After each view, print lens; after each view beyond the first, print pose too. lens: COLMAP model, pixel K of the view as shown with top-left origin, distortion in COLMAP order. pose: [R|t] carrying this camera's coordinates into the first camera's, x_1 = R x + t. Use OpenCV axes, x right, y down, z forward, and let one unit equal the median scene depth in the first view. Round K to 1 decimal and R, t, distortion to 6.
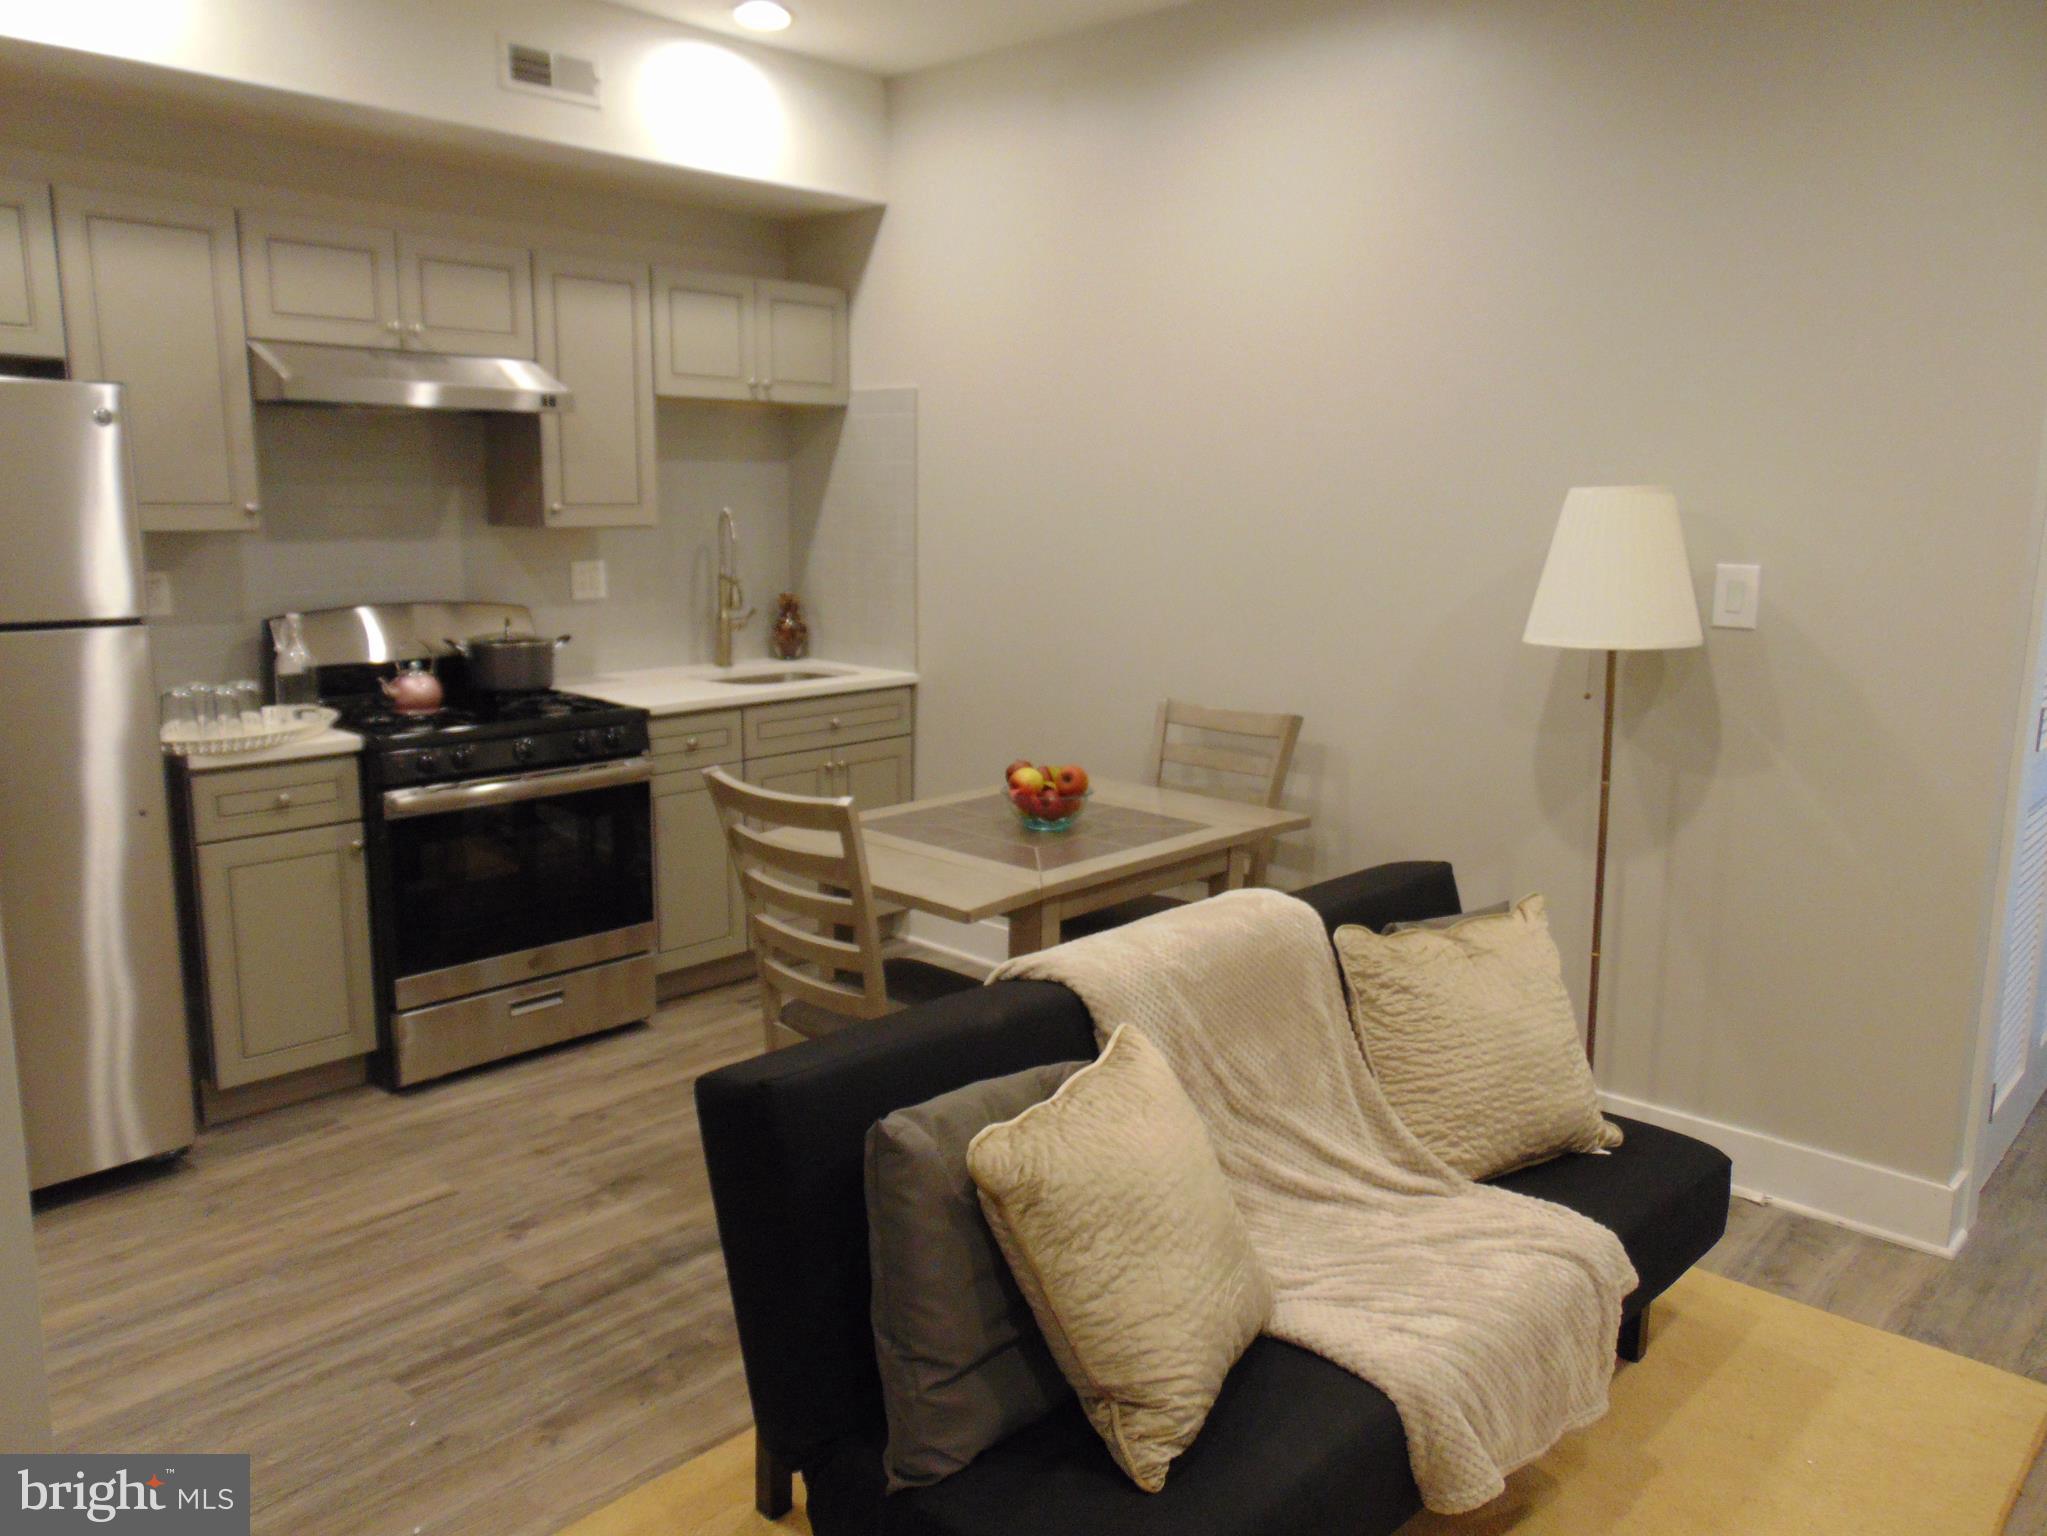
lens RADIAL K [[1512.8, 0, 1023.1], [0, 1512.8, 750.9], [0, 0, 1]] dist [-0.045797, 0.066668]
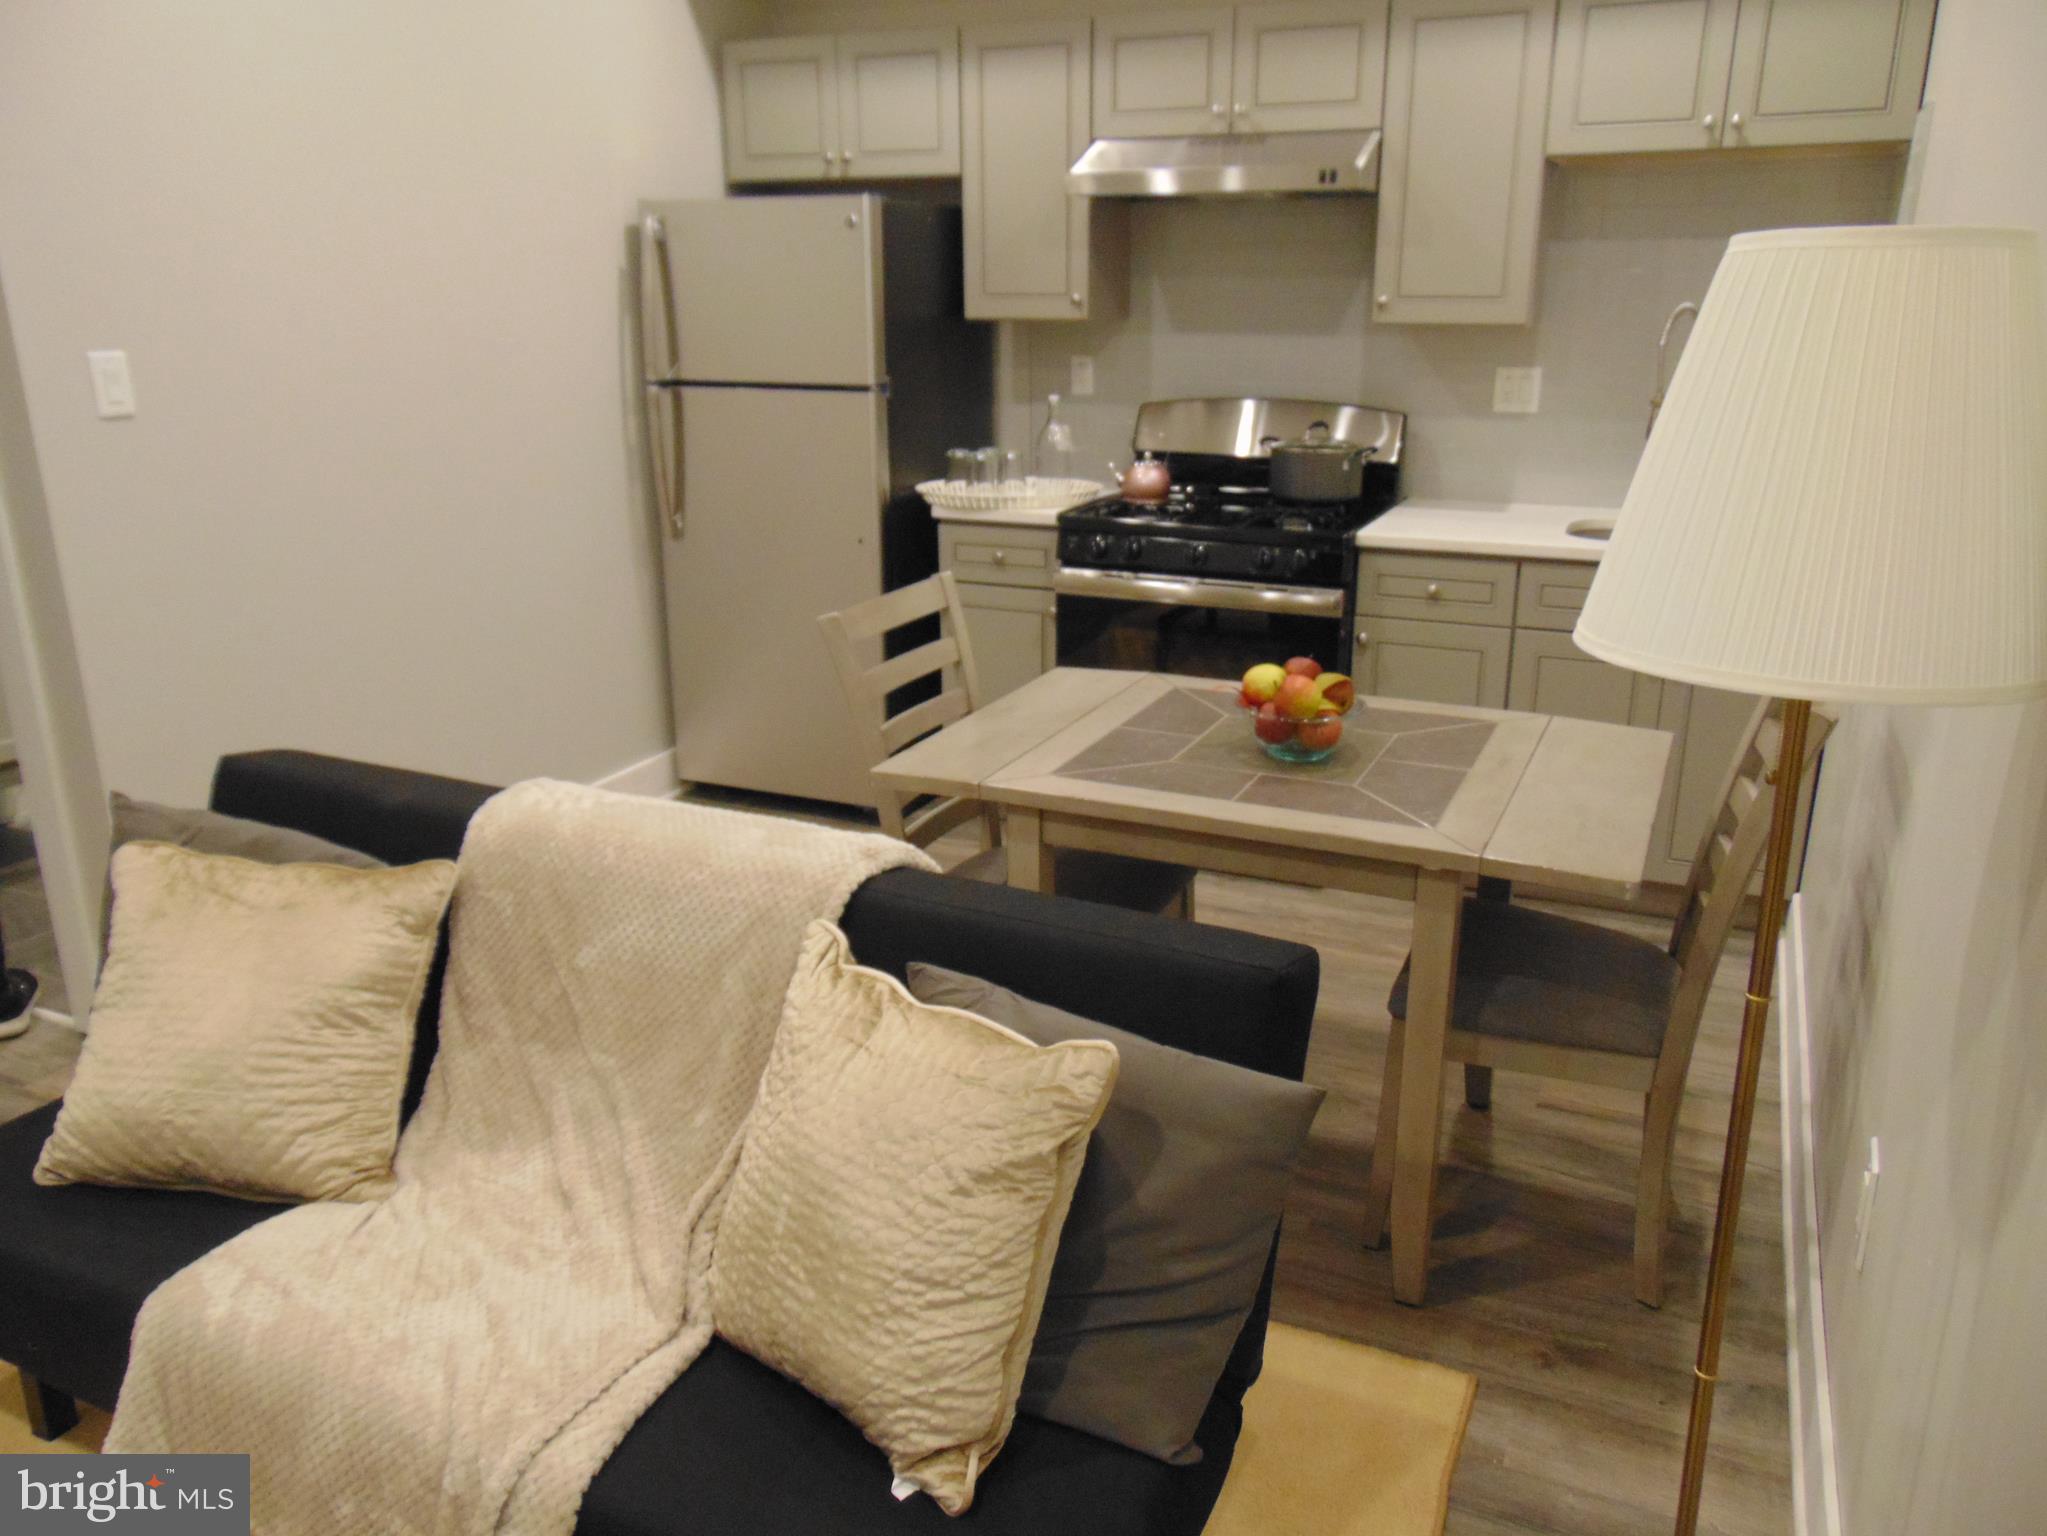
lens RADIAL K [[1512.8, 0, 1016.8], [0, 1512.8, 777.4], [0, 0, 1]] dist [-0.045797, 0.066668]
pose [[0.307351, 0.284635, -0.908030, 0.560887], [-0.155212, 0.956434, 0.247272, -0.086192], [0.938853, 0.064938, 0.338140, 0.567686]]
